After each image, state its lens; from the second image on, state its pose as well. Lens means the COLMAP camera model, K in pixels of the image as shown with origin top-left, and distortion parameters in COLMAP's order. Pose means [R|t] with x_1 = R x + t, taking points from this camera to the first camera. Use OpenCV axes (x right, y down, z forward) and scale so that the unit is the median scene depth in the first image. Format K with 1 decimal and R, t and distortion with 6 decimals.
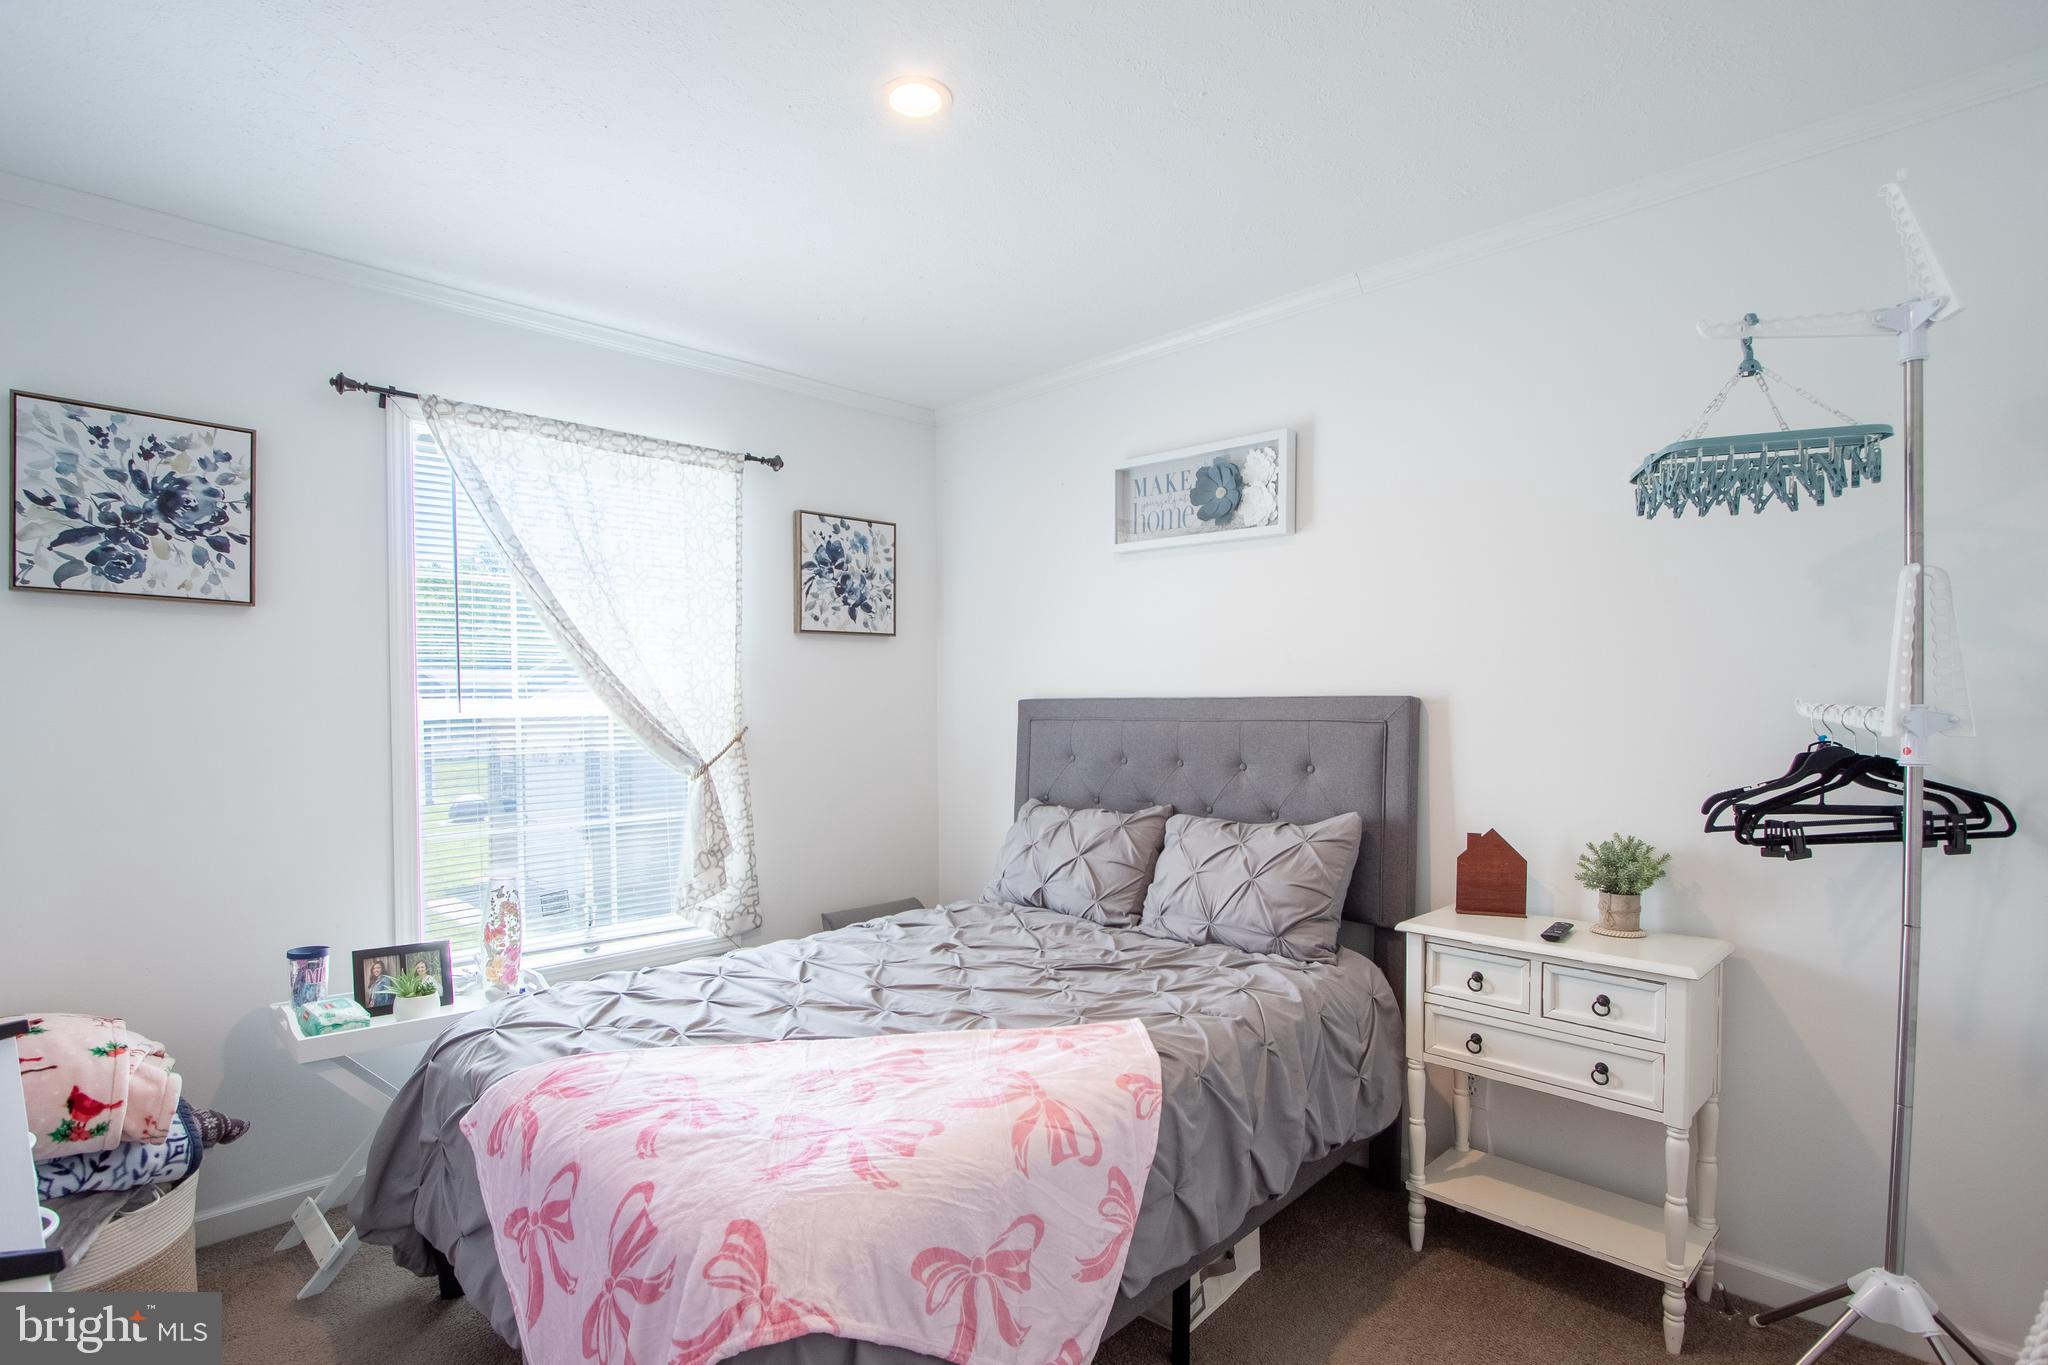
lens RADIAL K [[1003.8, 0, 1021.5], [0, 1003.8, 734.9], [0, 0, 1]] dist [-0.013083, 0.000828]
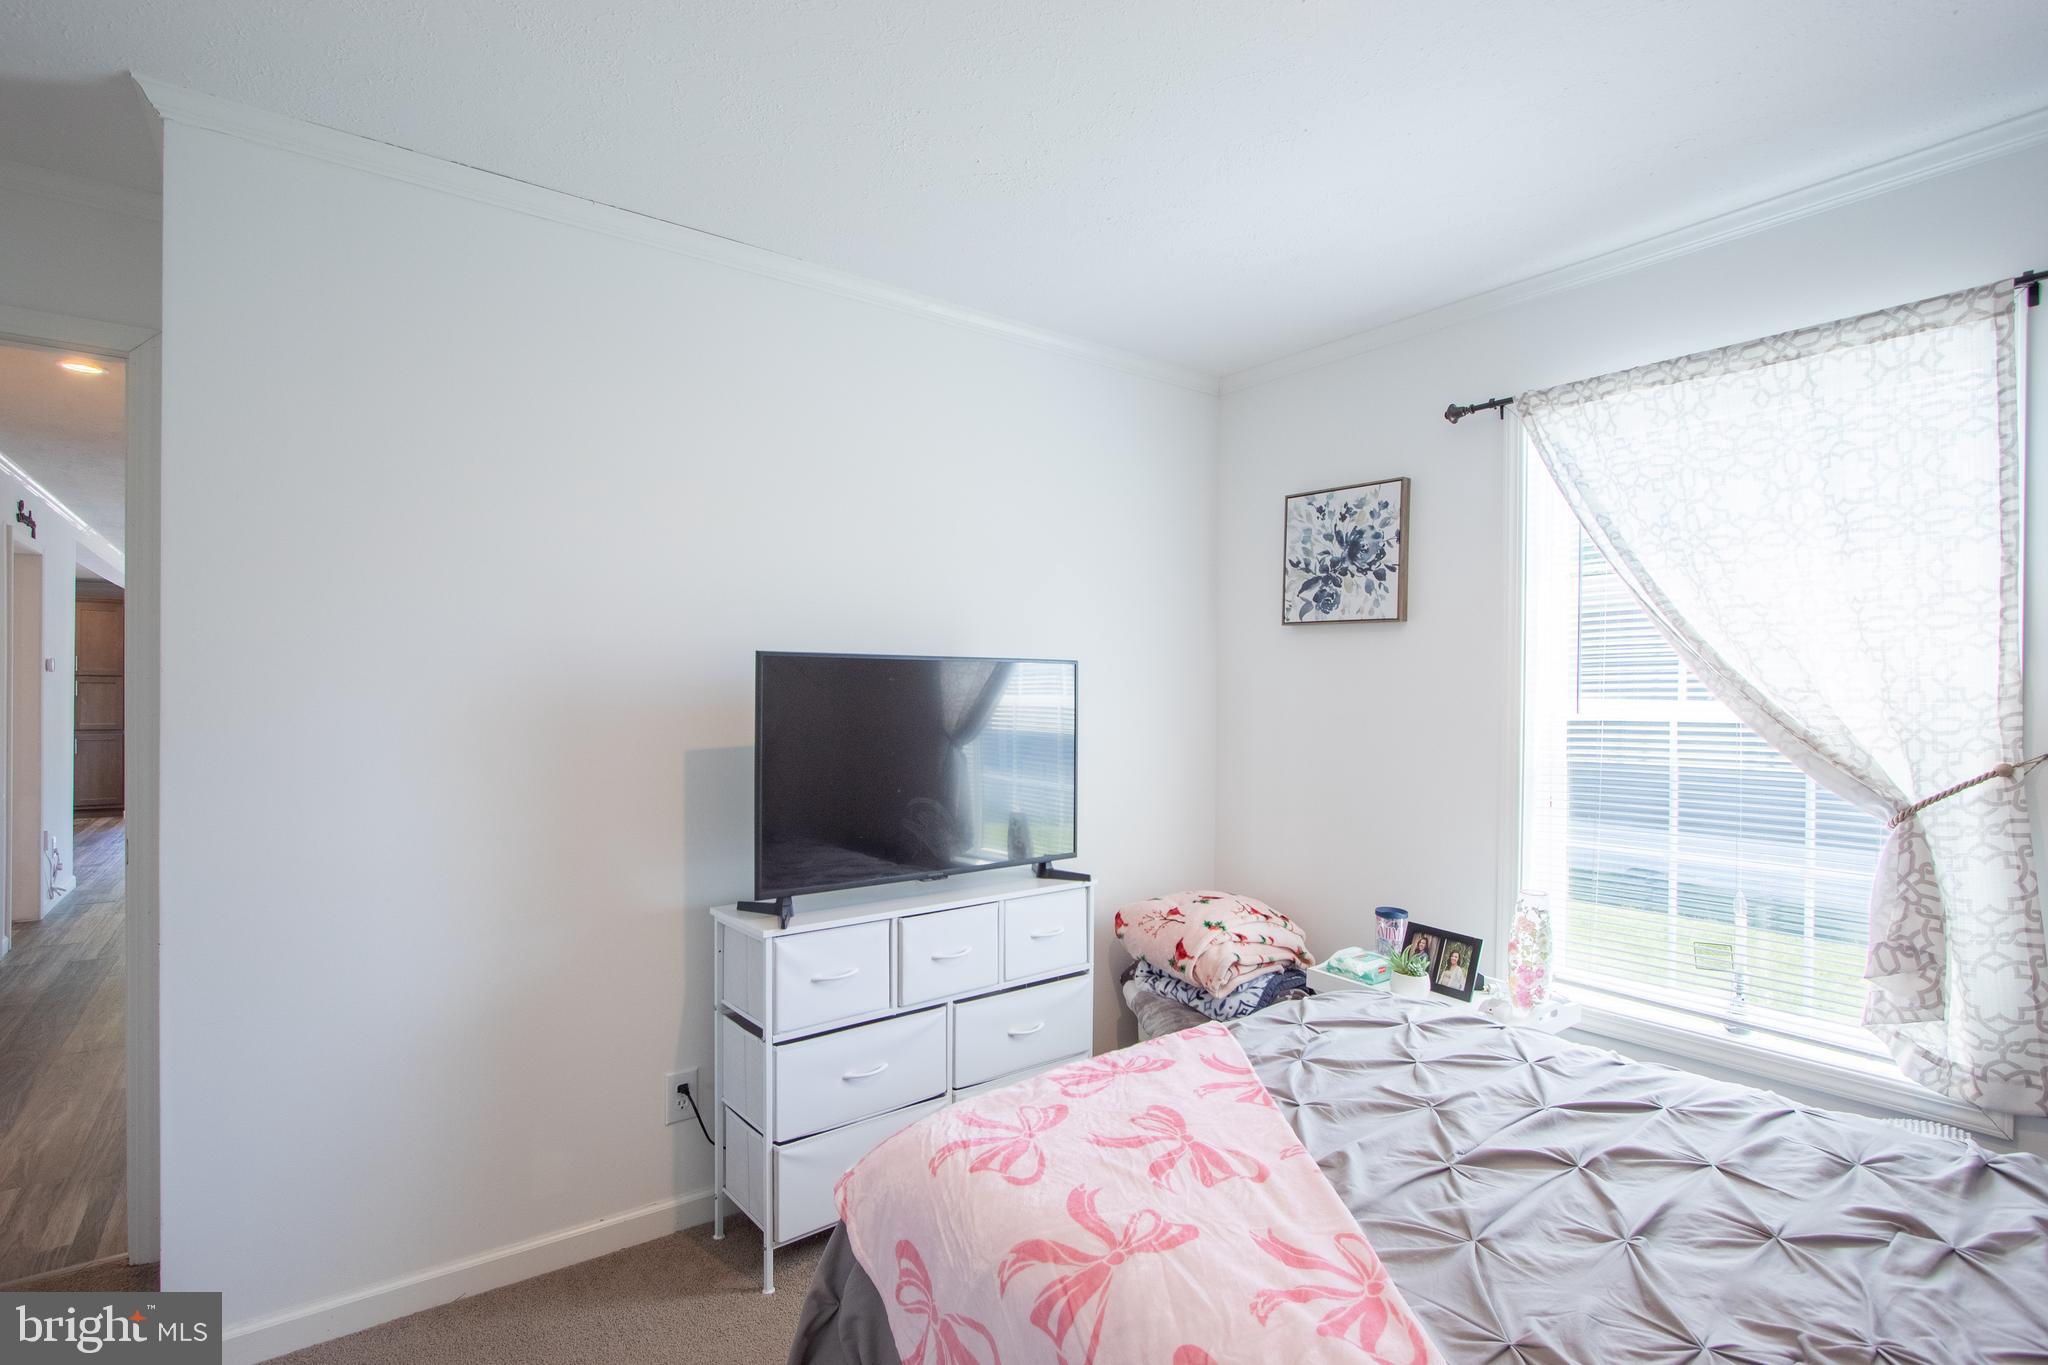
lens RADIAL K [[1011.0, 0, 1018.4], [0, 1011.0, 702.2], [0, 0, 1]] dist [-0.002823, -0.000903]
pose [[-0.156813, 0.011725, -0.987559, 0.550269], [-0.039960, 0.999035, 0.018207, -0.035466], [0.986820, 0.042318, -0.156193, 0.768480]]
